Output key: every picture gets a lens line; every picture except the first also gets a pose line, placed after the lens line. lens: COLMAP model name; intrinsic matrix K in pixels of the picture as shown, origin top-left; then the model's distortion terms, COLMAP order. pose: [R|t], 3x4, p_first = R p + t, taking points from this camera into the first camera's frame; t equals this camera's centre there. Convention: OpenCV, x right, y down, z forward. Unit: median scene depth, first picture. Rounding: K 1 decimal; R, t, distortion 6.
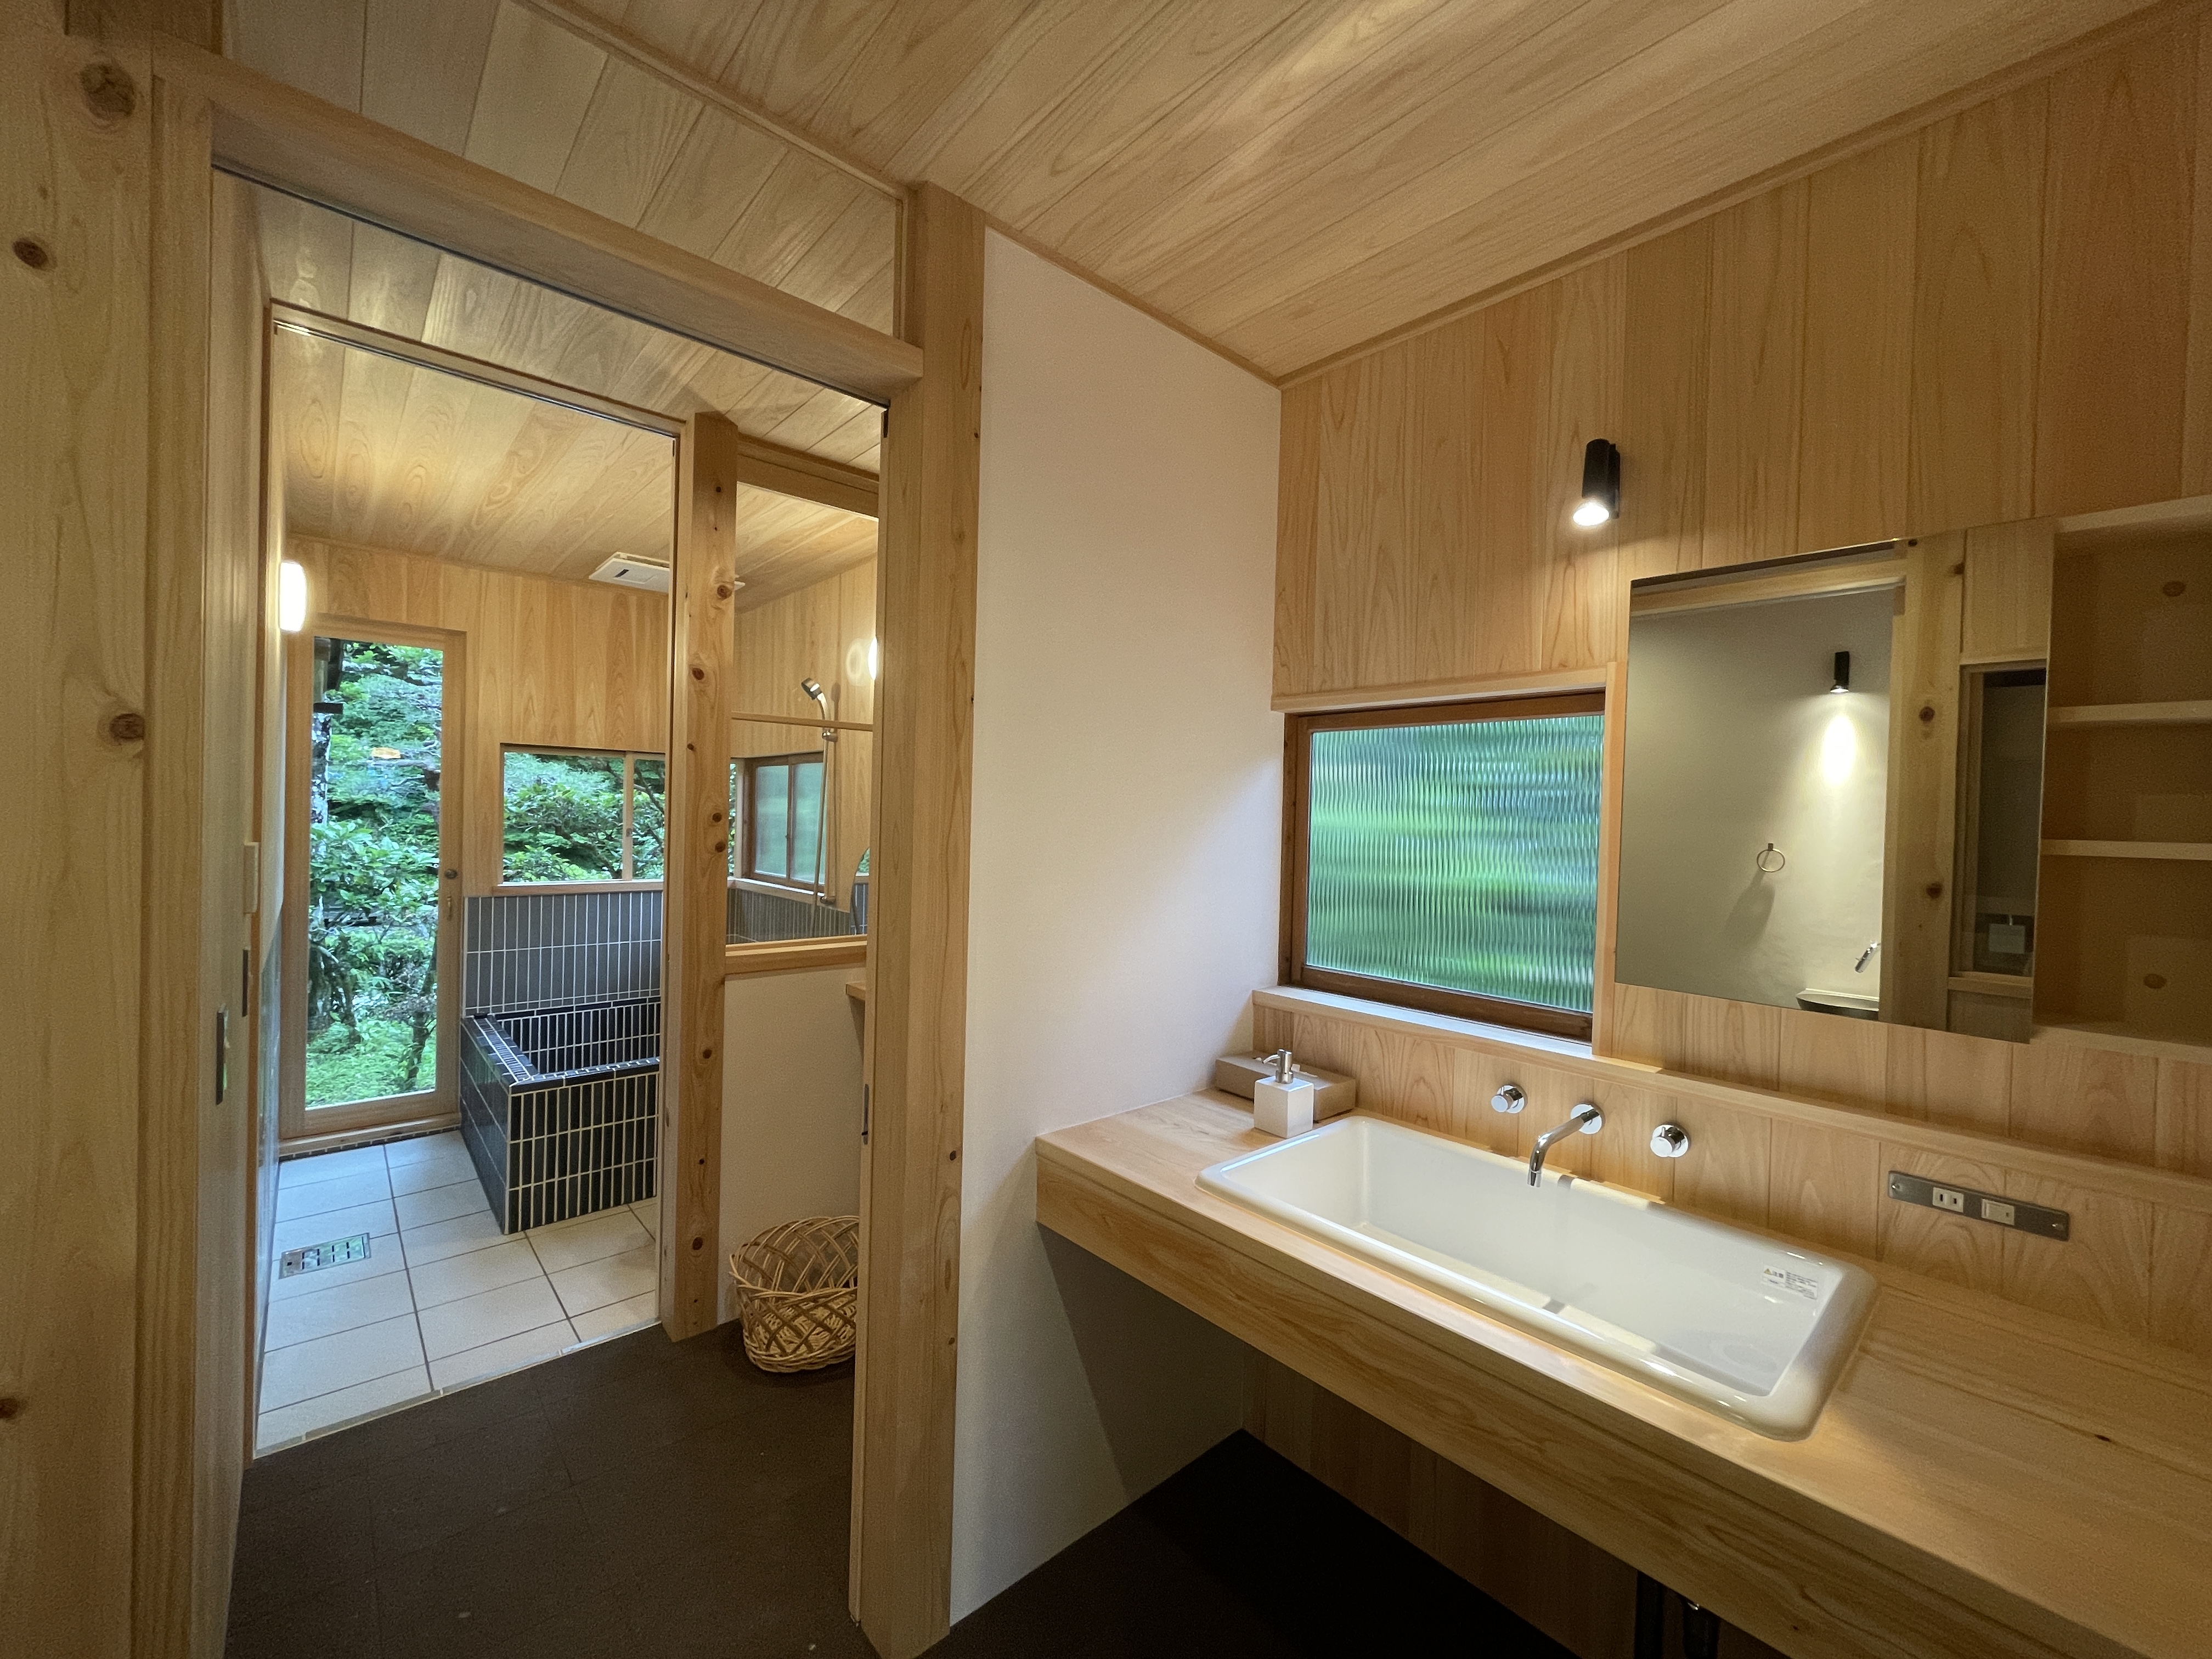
lens RADIAL K [[888.6, 0, 1105.6], [0, 888.6, 830.1], [0, 0, 1]] dist [0.000889, 0.000099]
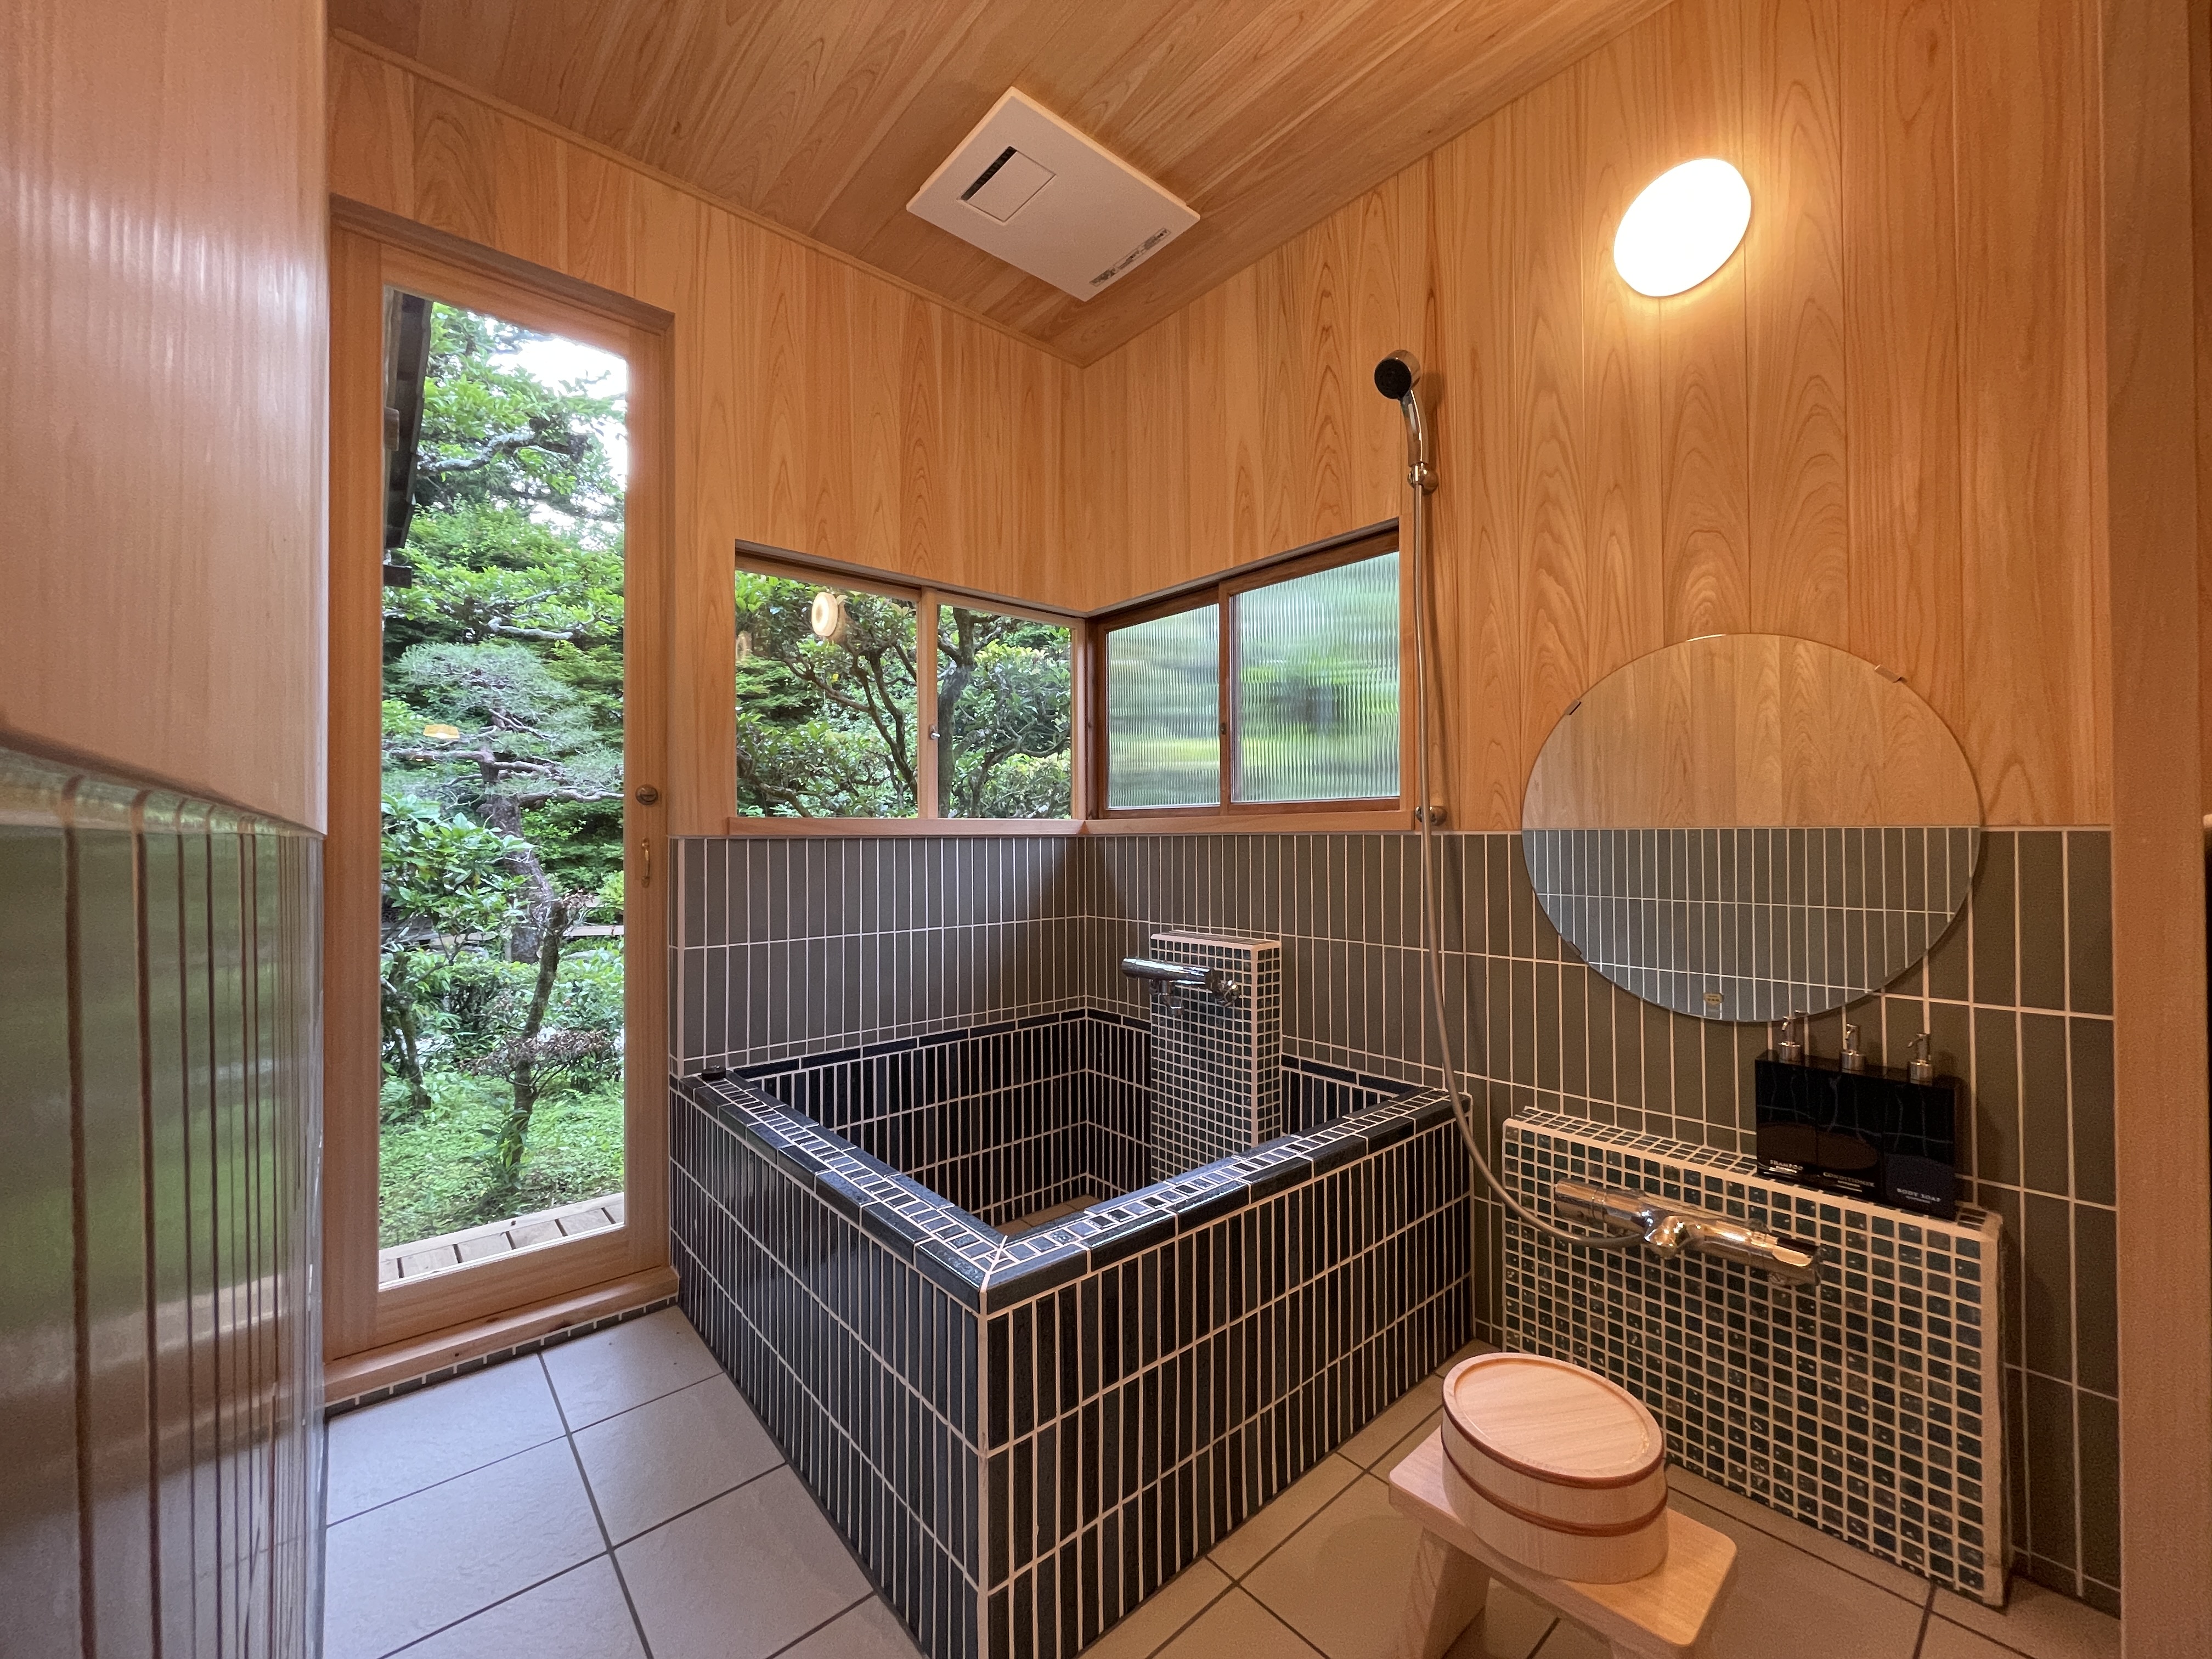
lens RADIAL K [[888.6, 0, 1108.3], [0, 888.6, 827.7], [0, 0, 1]] dist [0.000889, 0.000099]
pose [[0.999341, -0.032922, -0.015299, -0.447782], [0.032542, 0.999171, -0.024443, 0.085389], [0.016091, 0.023929, 0.999584, 0.476219]]
